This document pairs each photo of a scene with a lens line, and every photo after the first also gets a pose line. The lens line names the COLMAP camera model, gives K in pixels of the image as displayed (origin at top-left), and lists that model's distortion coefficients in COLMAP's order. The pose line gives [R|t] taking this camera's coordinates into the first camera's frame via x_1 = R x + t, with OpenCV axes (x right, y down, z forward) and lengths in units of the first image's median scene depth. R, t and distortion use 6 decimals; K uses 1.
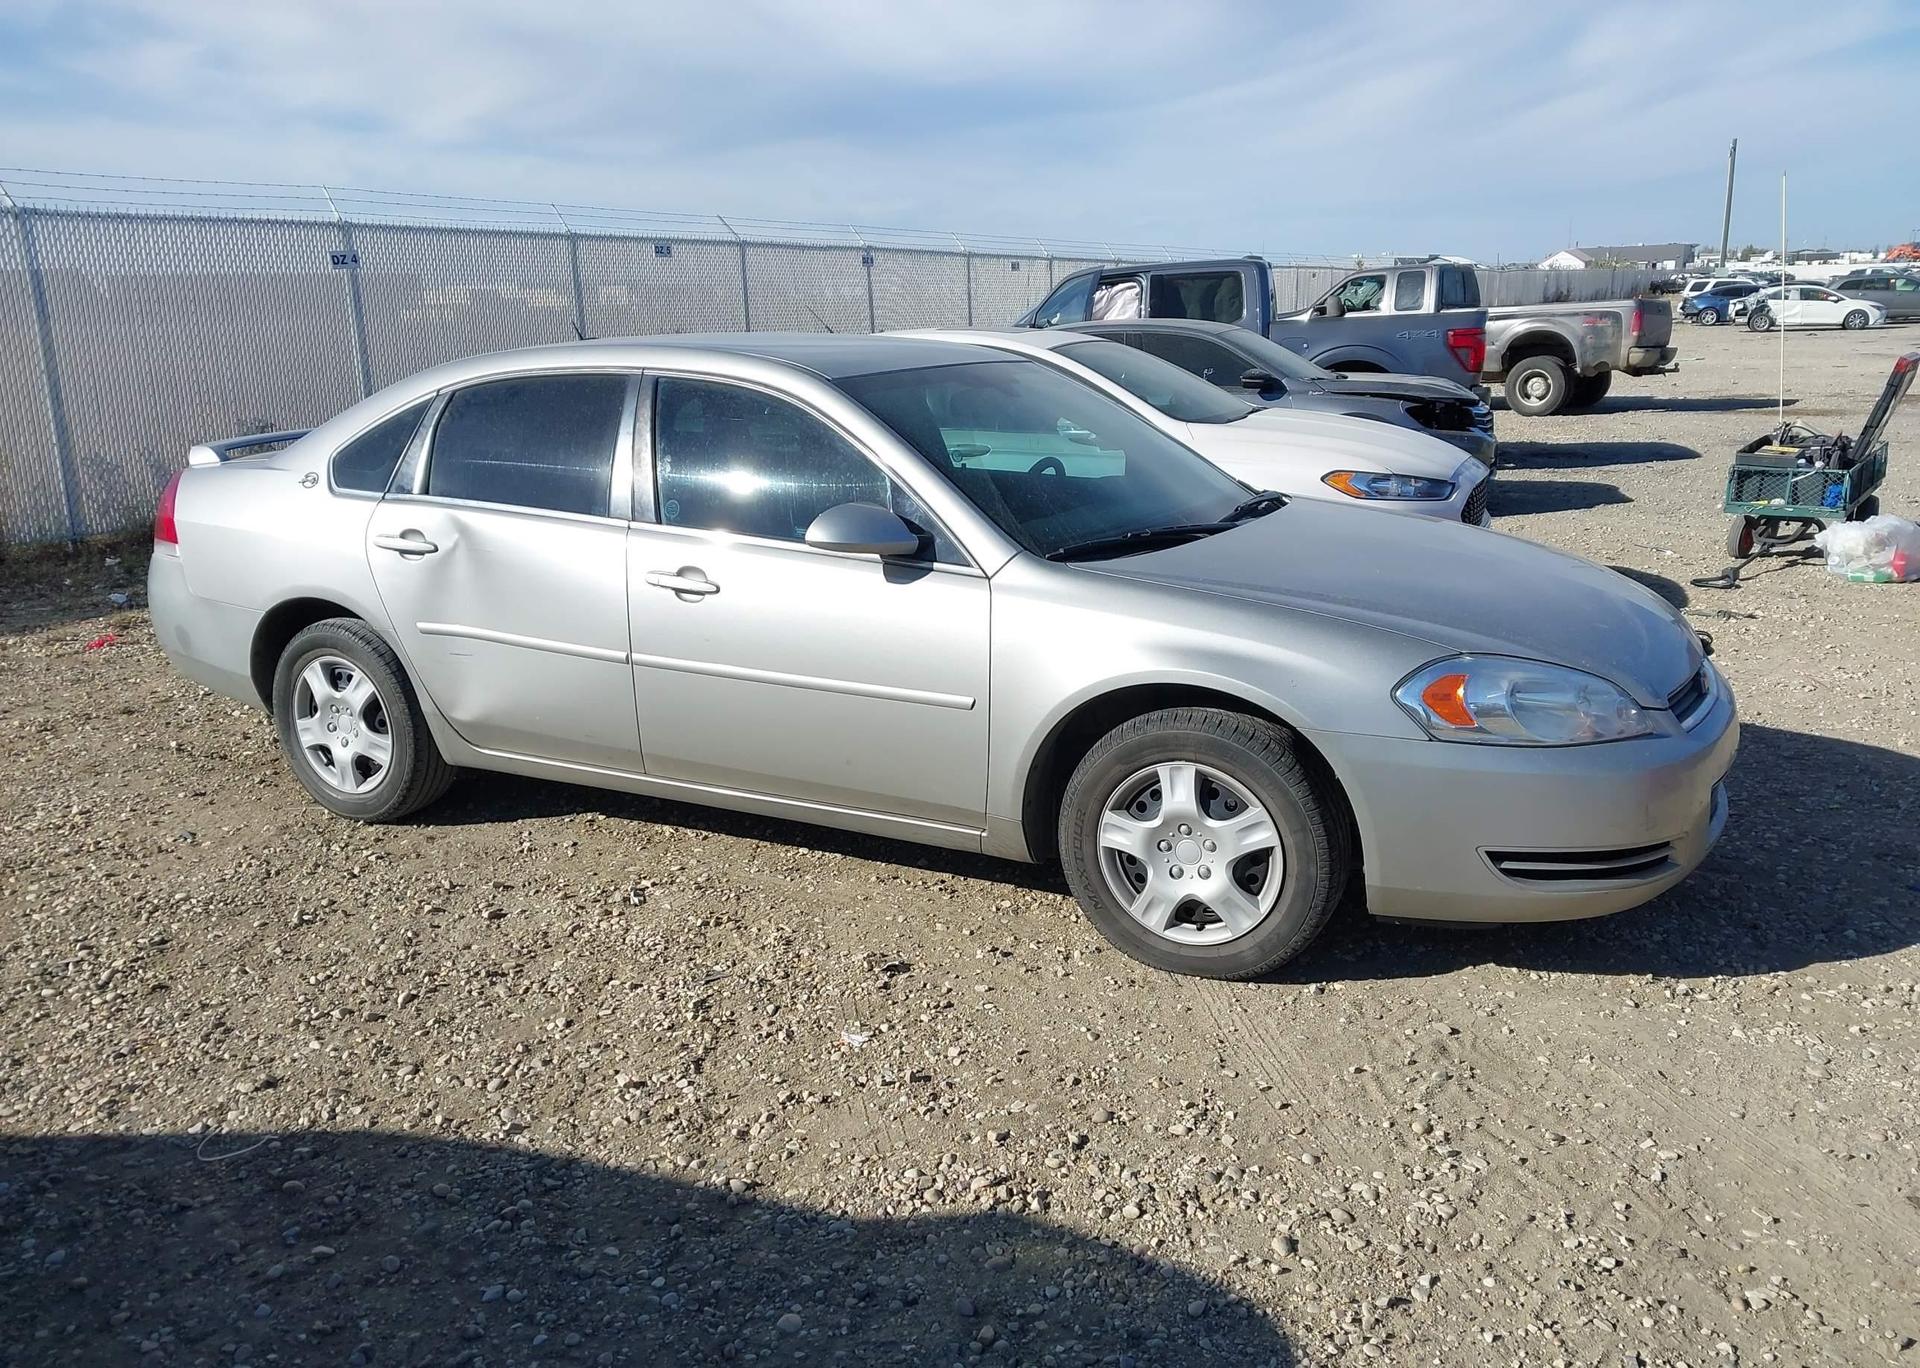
lens RADIAL K [[1586.3, 0, 959.2], [0, 1586.3, 689.6], [0, 0, 1]] dist [0.002090, 0.014122]
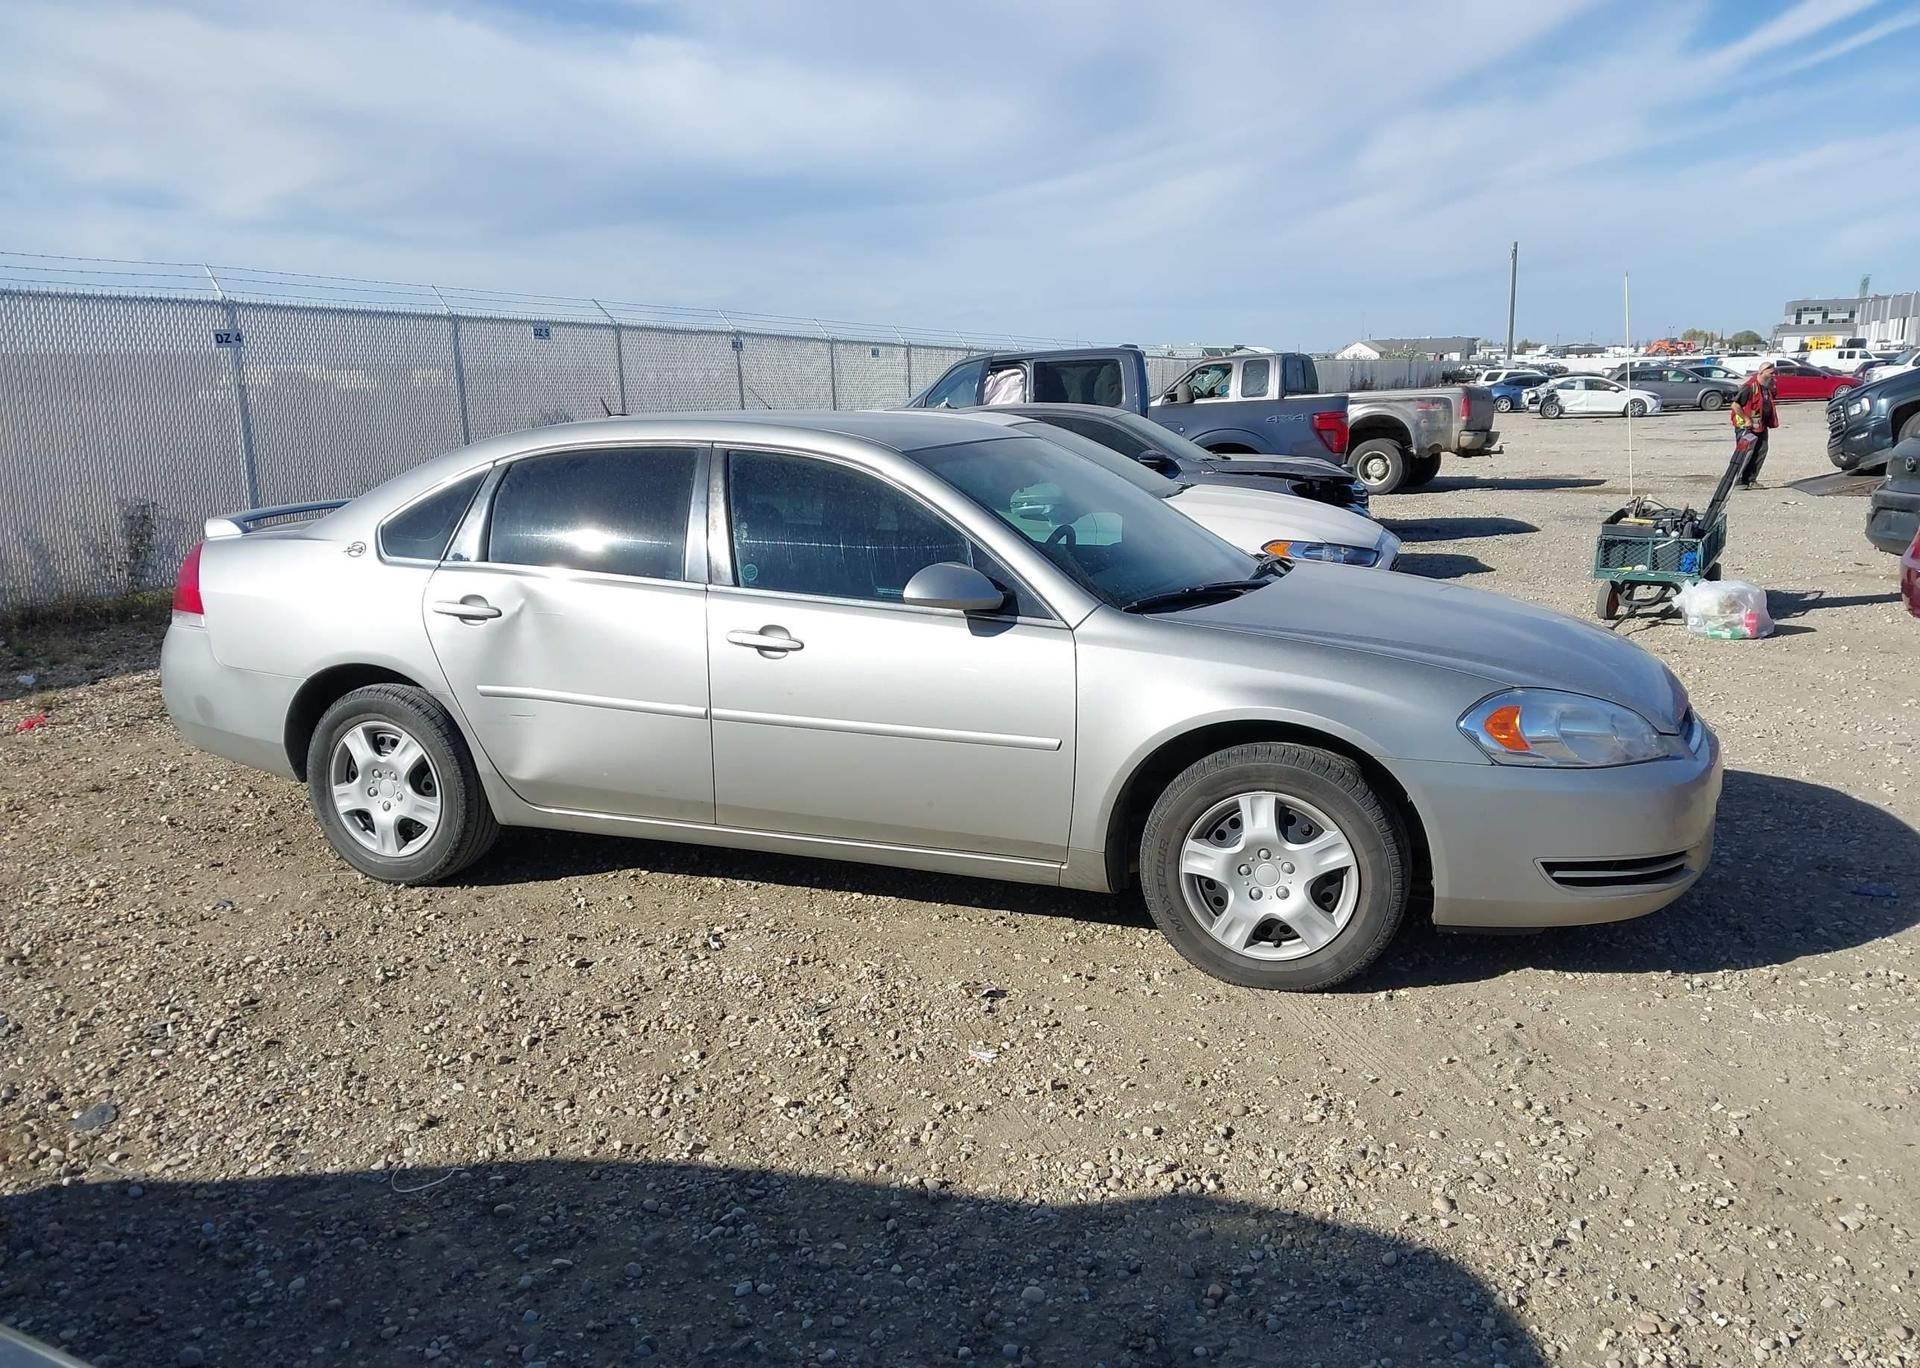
lens RADIAL K [[1586.3, 0, 961.5], [0, 1586.3, 677.6], [0, 0, 1]] dist [0.002090, 0.014122]
pose [[0.992875, -0.015345, 0.118167, -0.183909], [0.022255, 0.998105, -0.057376, 0.022949], [-0.117063, 0.059597, 0.991335, -0.071604]]
